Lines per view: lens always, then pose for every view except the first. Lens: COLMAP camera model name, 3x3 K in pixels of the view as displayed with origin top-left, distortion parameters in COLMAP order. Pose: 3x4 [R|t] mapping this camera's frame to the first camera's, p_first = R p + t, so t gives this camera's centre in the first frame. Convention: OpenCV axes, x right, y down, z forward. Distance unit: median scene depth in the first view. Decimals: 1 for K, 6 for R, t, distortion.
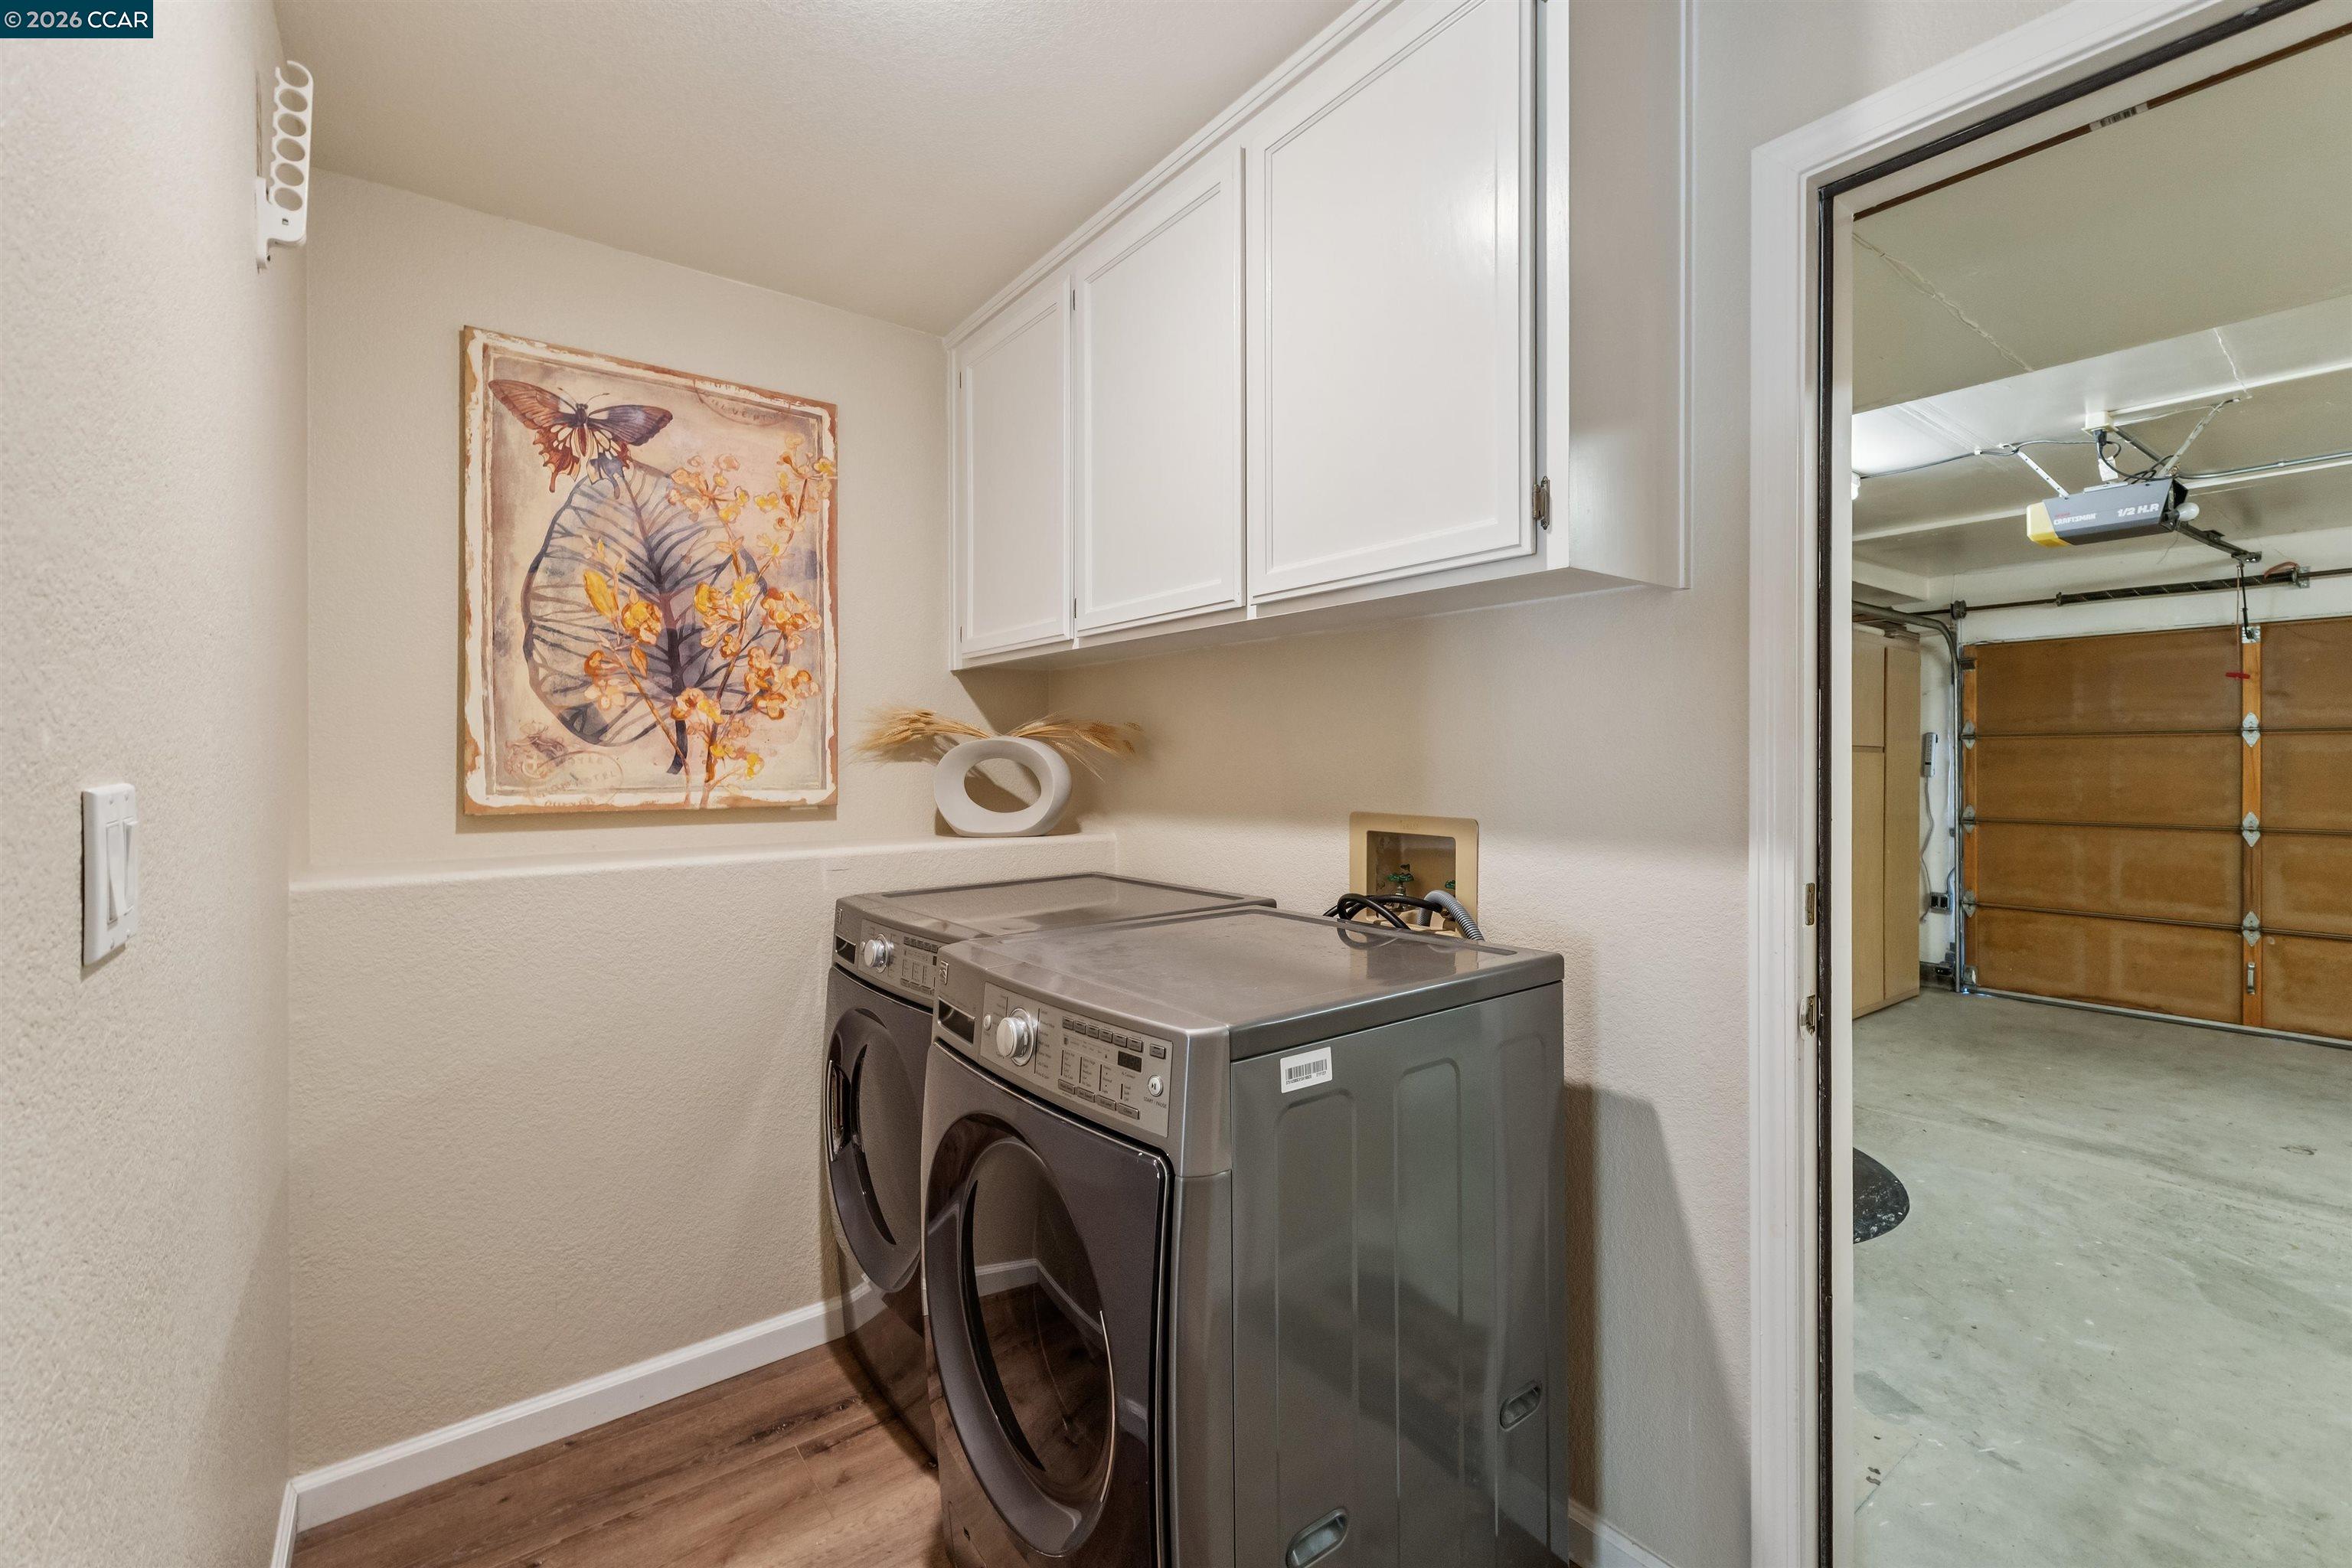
lens RADIAL K [[988.3, 0, 1176.0], [0, 988.3, 784.0], [0, 0, 1]] dist [0.008040, -0.000065]
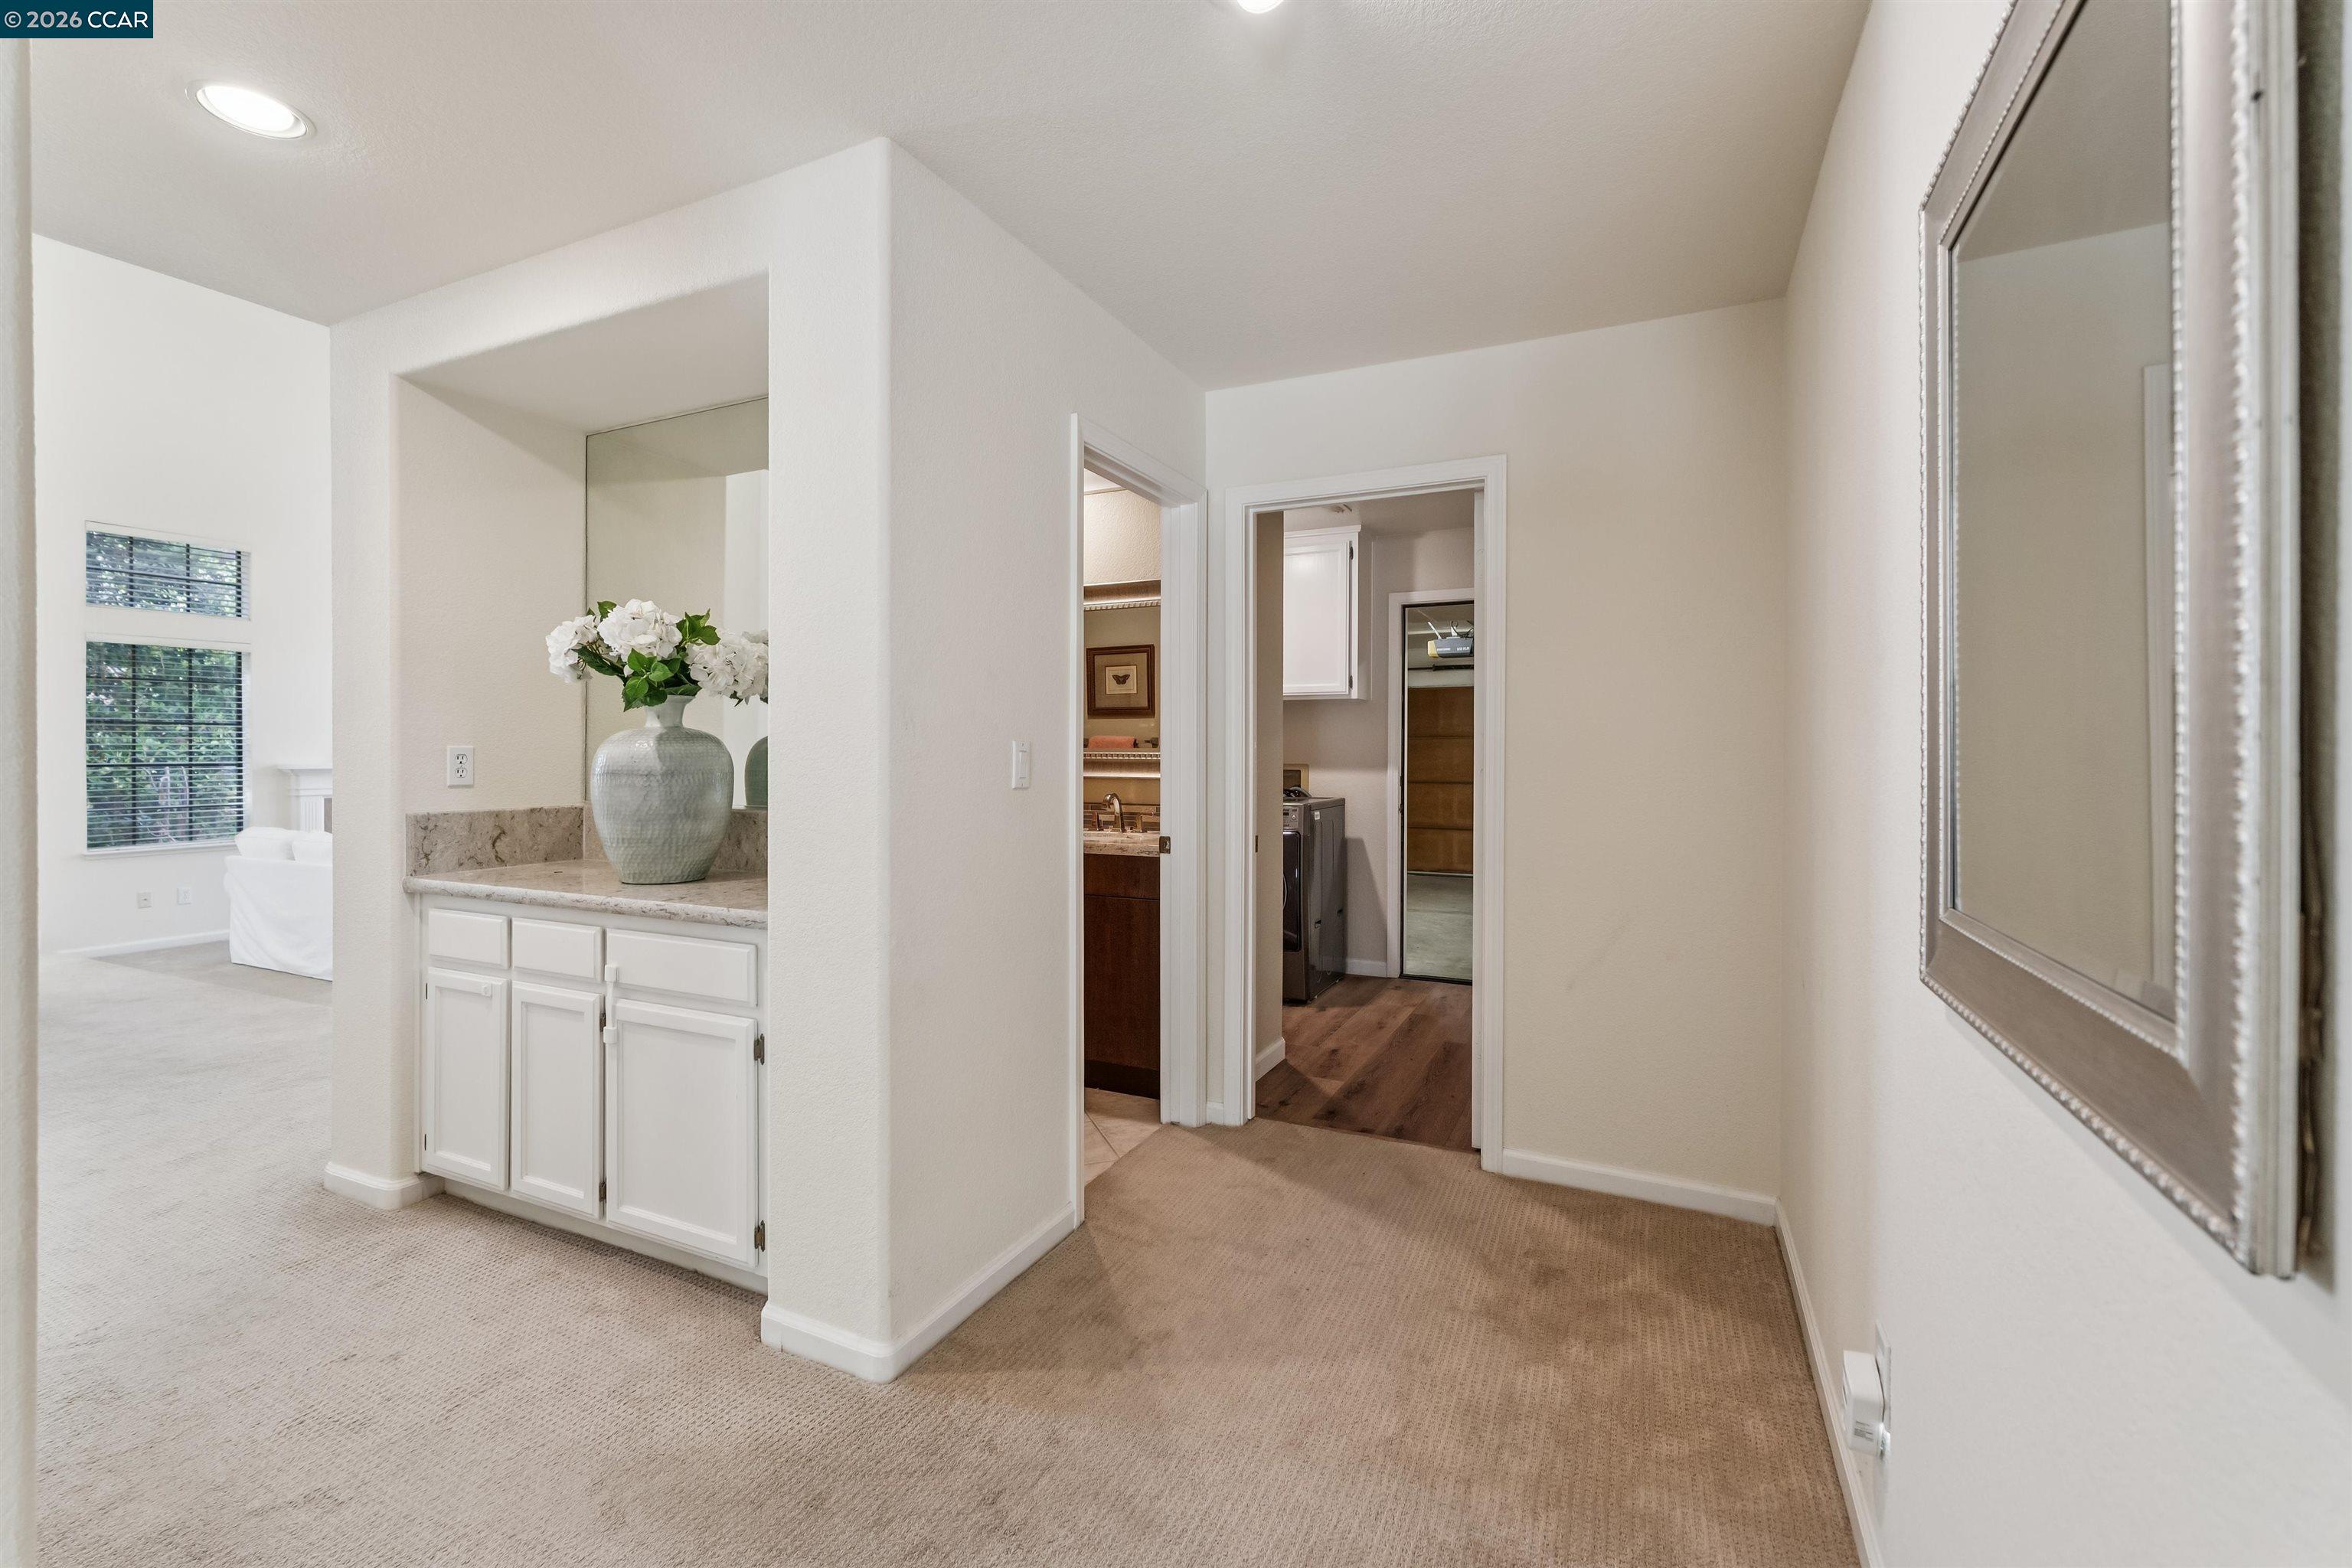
lens RADIAL K [[988.3, 0, 1176.0], [0, 988.3, 784.0], [0, 0, 1]] dist [0.008040, -0.000065]
pose [[0.885942, -0.005480, 0.463763, -1.800219], [-0.001025, 0.999905, 0.013773, 0.065789], [-0.463795, -0.012677, 0.885852, -1.895630]]
